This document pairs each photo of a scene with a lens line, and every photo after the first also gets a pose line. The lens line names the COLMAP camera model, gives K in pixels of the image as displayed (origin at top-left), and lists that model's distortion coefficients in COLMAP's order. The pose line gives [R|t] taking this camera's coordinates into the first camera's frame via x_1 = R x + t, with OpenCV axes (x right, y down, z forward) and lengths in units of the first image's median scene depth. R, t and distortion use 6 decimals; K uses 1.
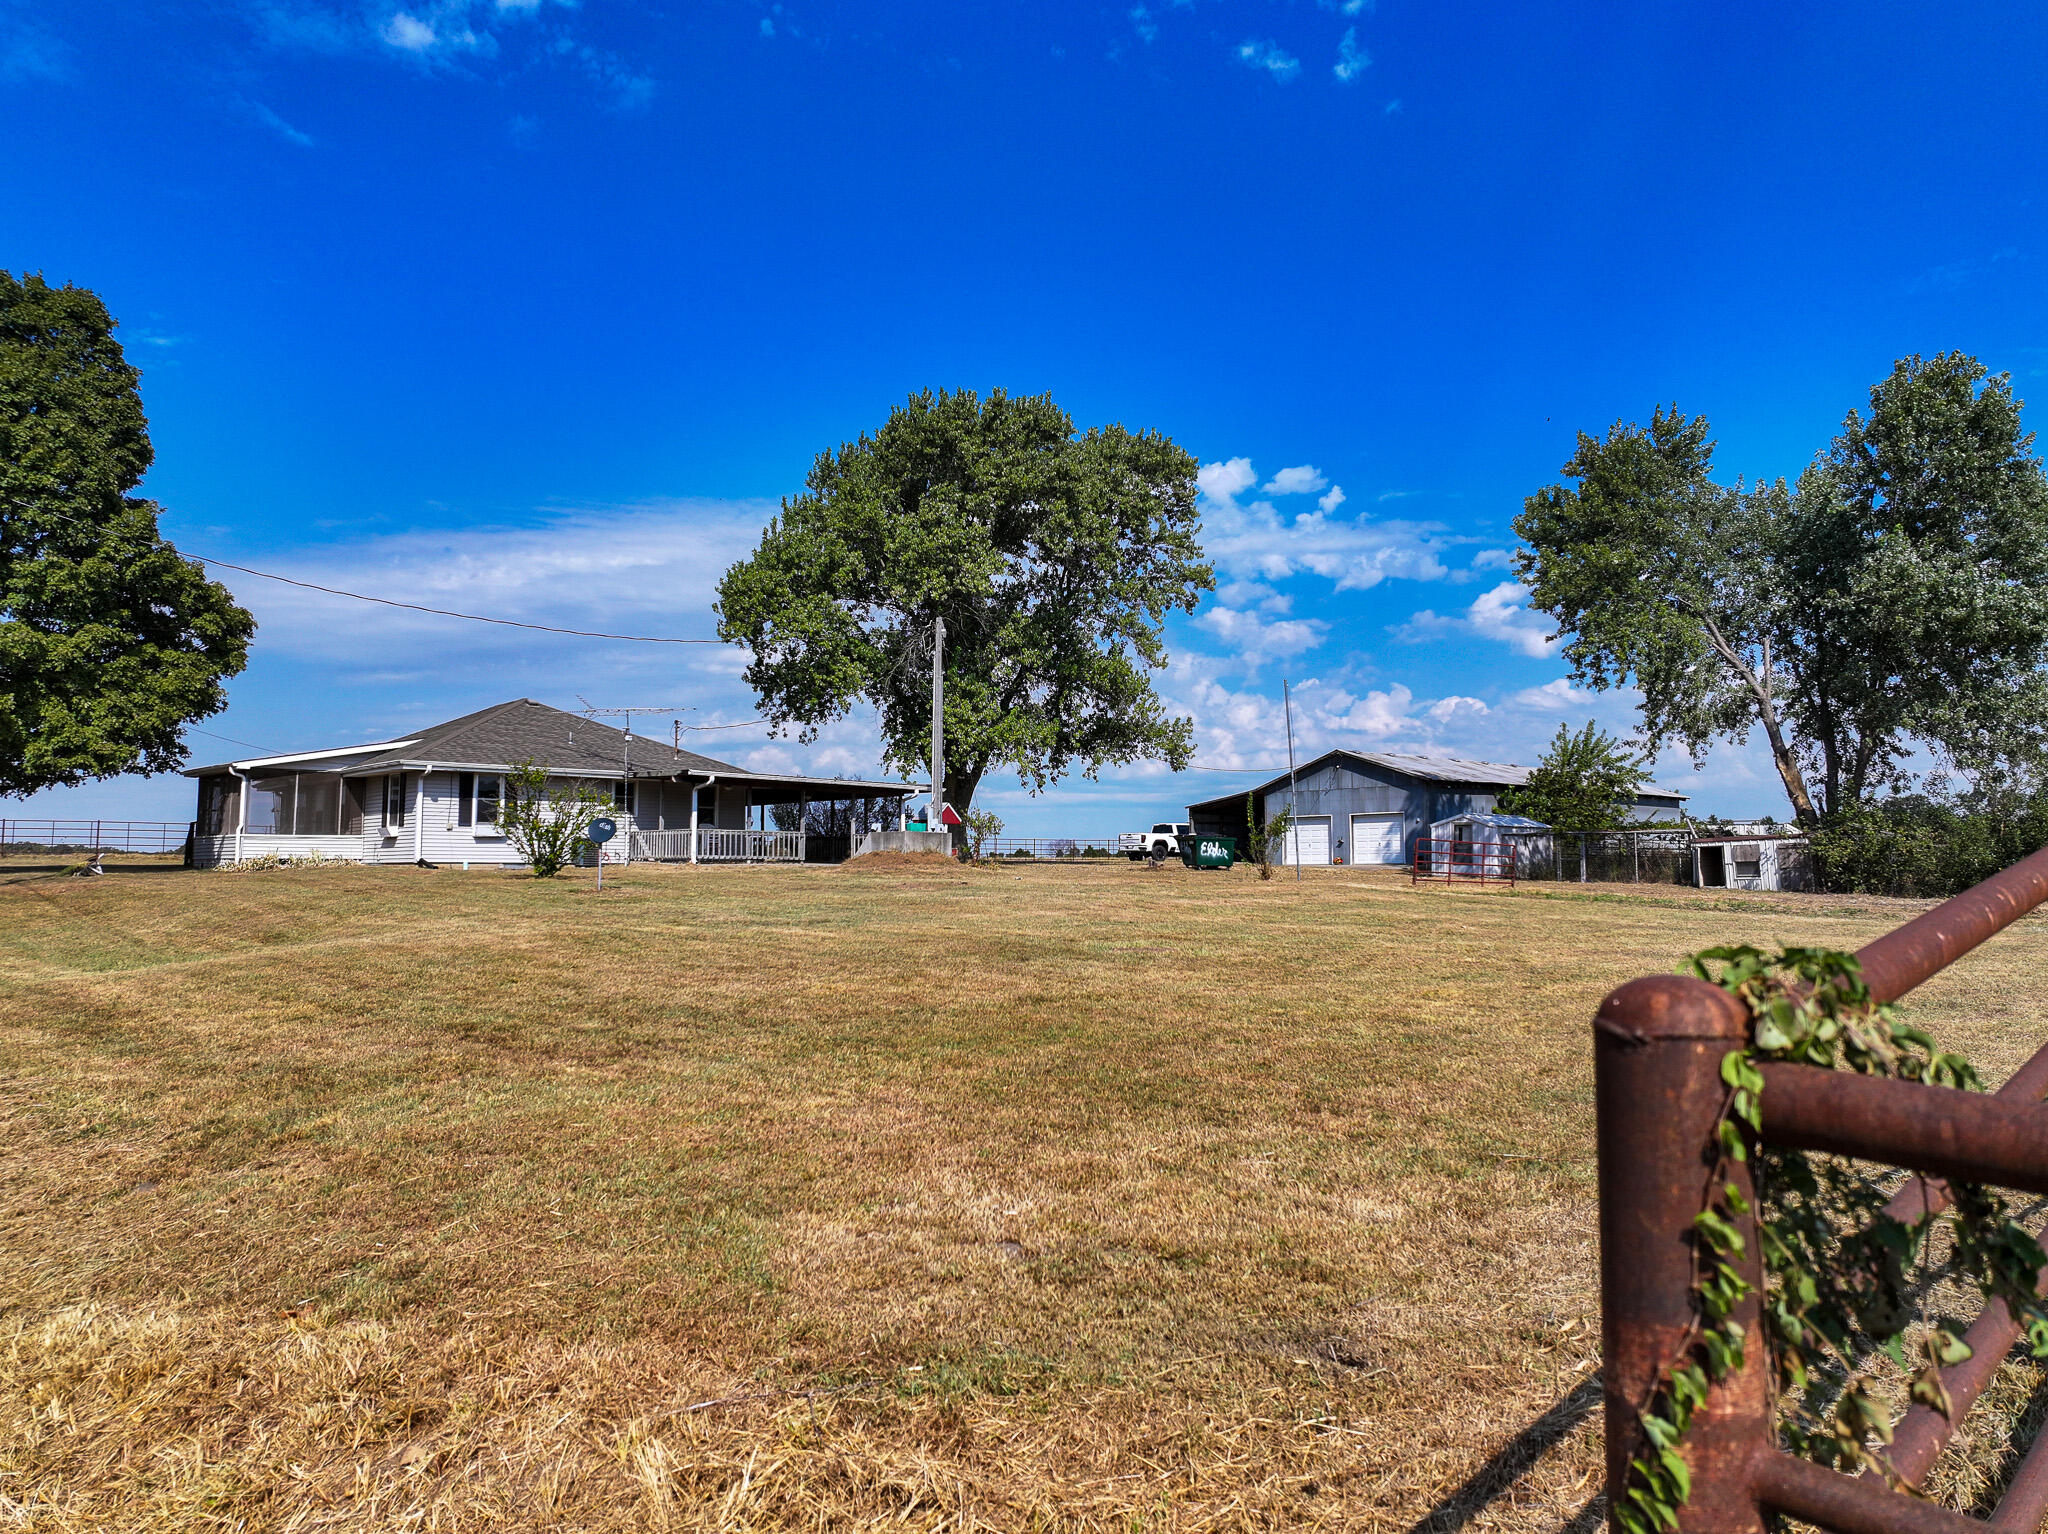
lens RADIAL K [[1444.7, 0, 1029.9], [0, 1444.7, 779.8], [0, 0, 1]] dist [-0.003840, 0.017079]
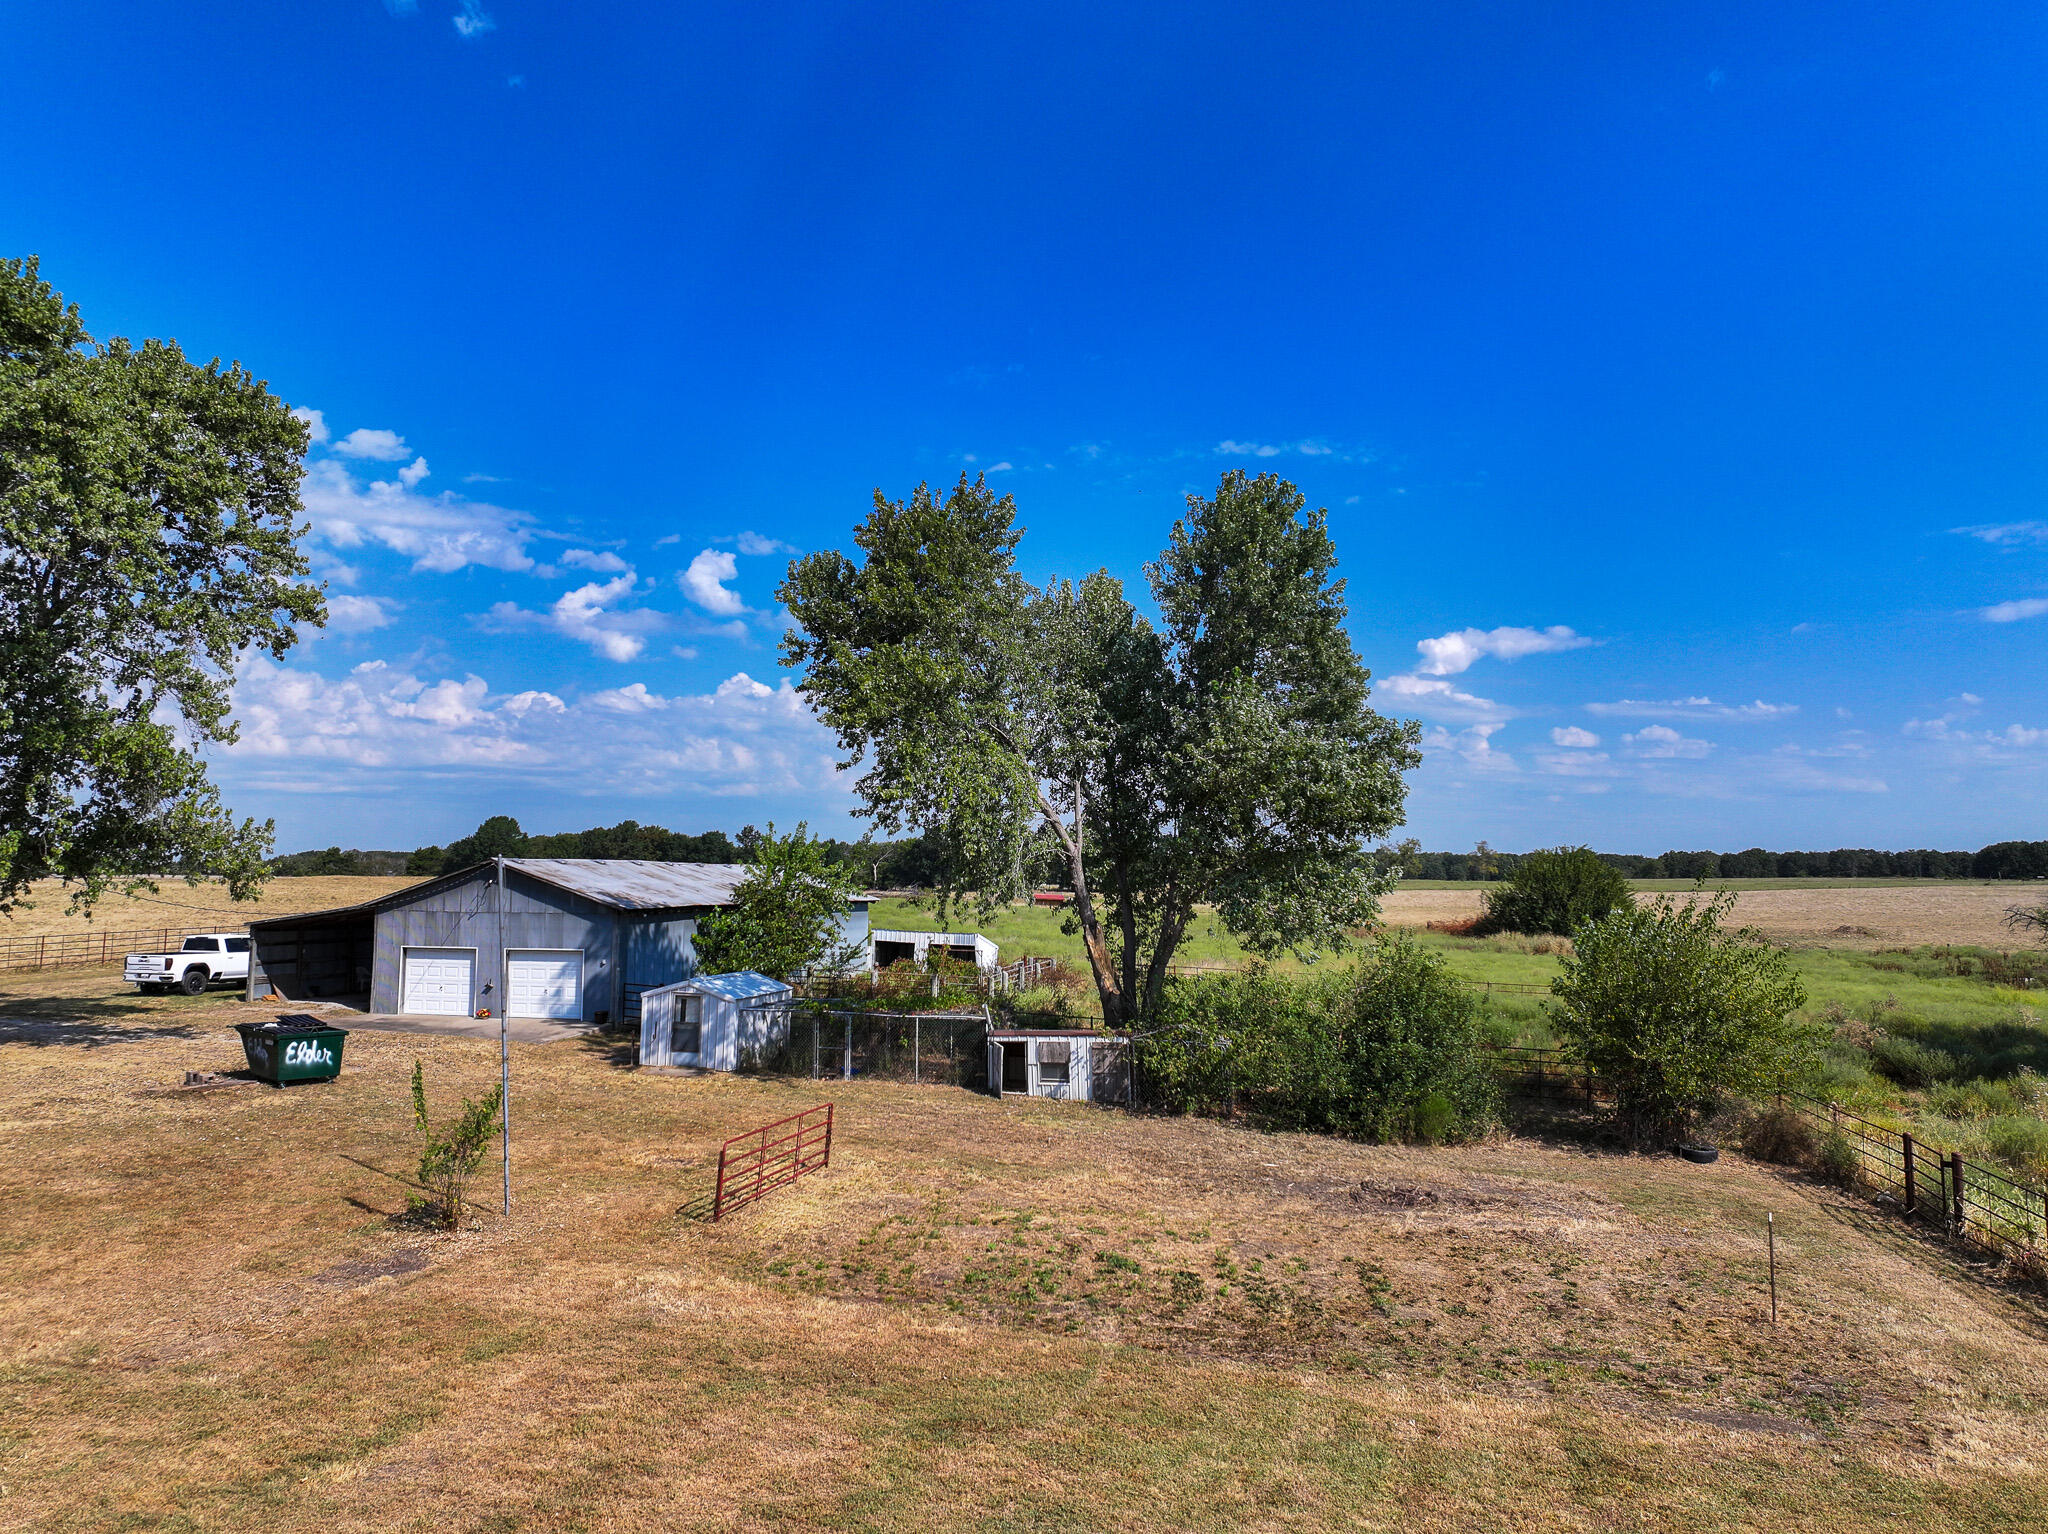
lens RADIAL K [[1444.7, 0, 1023.9], [0, 1444.7, 753.9], [0, 0, 1]] dist [-0.003840, 0.017079]
pose [[0.813079, 0.056792, 0.579376, 0.008808], [-0.048299, 0.998380, -0.030081, -0.066781], [-0.580146, -0.003525, 0.814505, 0.272129]]
